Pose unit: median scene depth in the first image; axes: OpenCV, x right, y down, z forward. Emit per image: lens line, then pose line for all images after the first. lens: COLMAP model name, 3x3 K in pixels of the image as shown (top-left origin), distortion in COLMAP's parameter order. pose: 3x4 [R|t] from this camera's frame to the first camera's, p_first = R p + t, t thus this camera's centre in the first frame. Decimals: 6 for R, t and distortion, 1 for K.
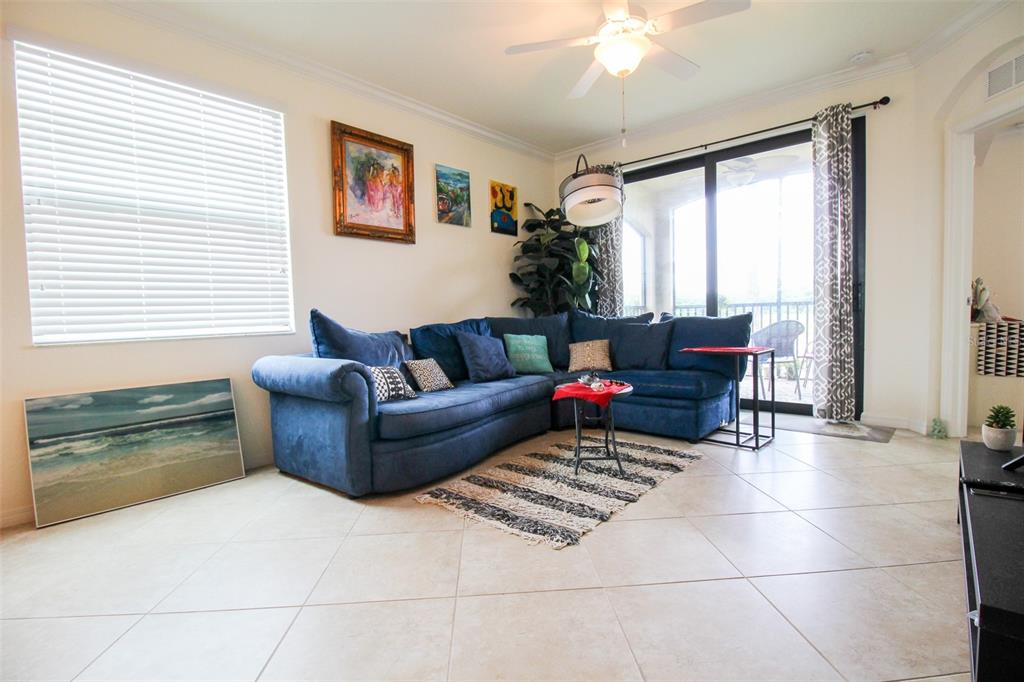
lens RADIAL K [[476.7, 0, 516.5], [0, 476.7, 337.3], [0, 0, 1]] dist [-0.000005, -0.012439]
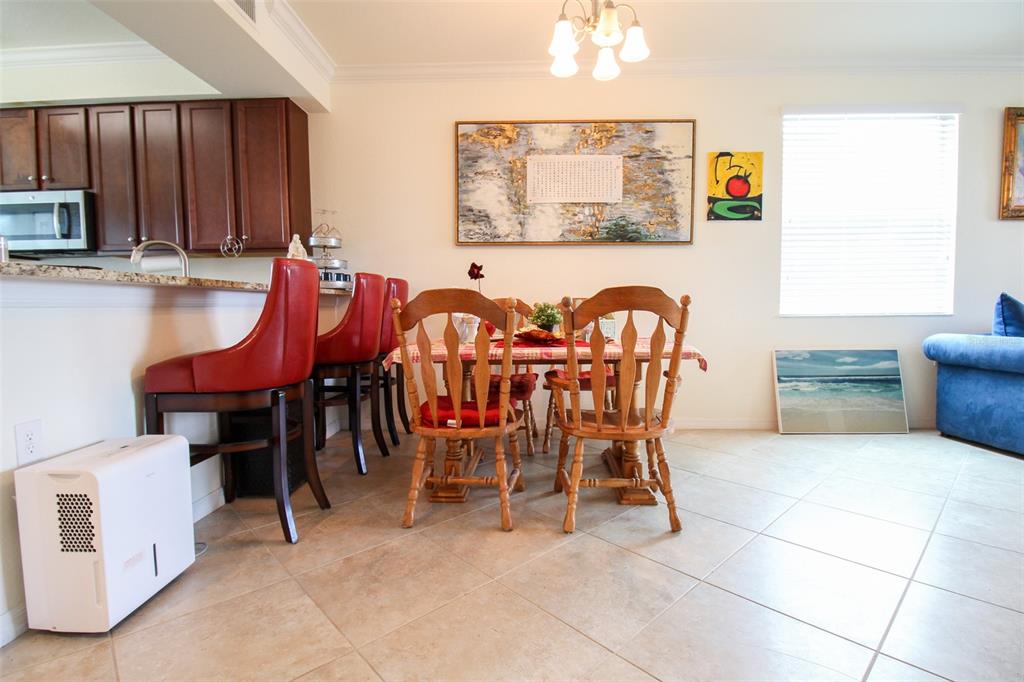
lens RADIAL K [[487.0, 0, 518.4], [0, 487.0, 339.0], [0, 0, 1]] dist [-0.000571, -0.012698]
pose [[0.635433, 0.072596, -0.768736, -0.226216], [-0.045506, 0.997361, 0.056571, 0.027209], [0.770814, -0.000965, 0.637060, -0.440350]]
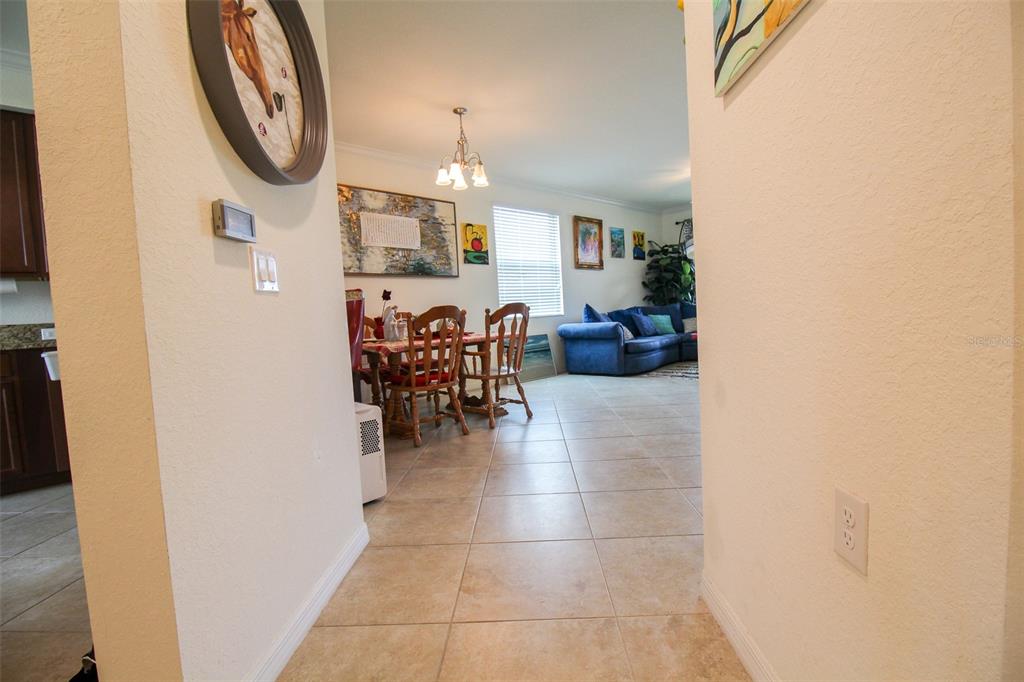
lens RADIAL K [[478.5, 0, 517.9], [0, 478.5, 339.5], [0, 0, 1]] dist [0.002847, -0.015648]
pose [[0.996230, -0.021311, -0.084090, -0.459858], [0.022447, 0.999669, 0.012594, 0.066498], [0.083793, -0.014435, 0.996379, -1.135502]]
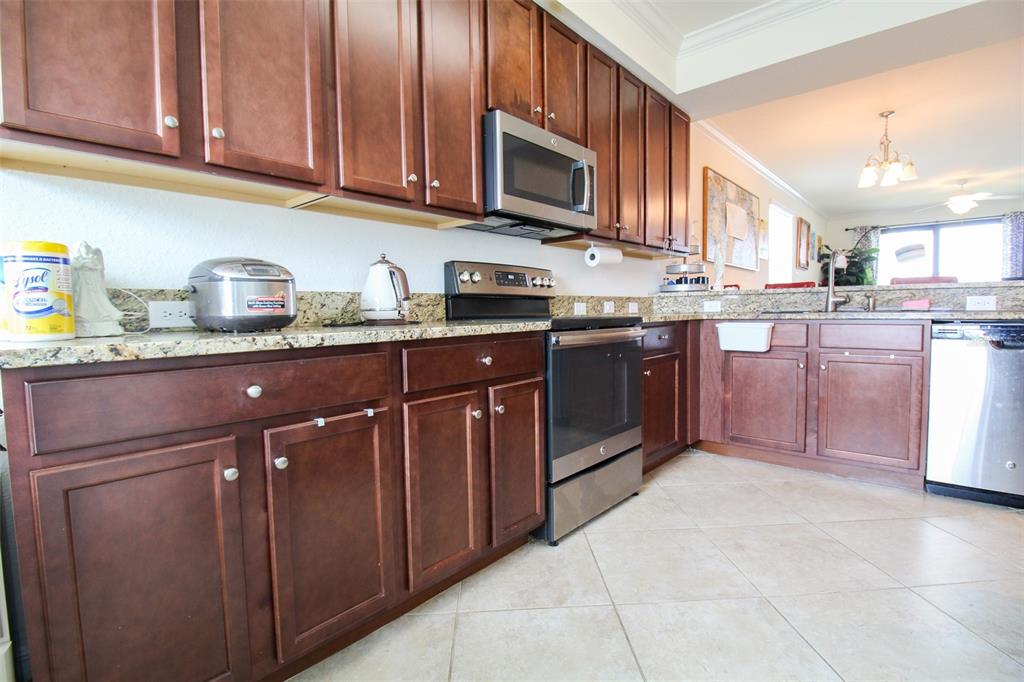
lens RADIAL K [[478.5, 0, 517.9], [0, 478.5, 339.5], [0, 0, 1]] dist [0.002847, -0.015648]
pose [[0.999912, 0.011241, -0.007036, -1.640506], [-0.011138, 0.999832, 0.014579, 0.098176], [0.007199, -0.014499, 0.999869, -1.221648]]
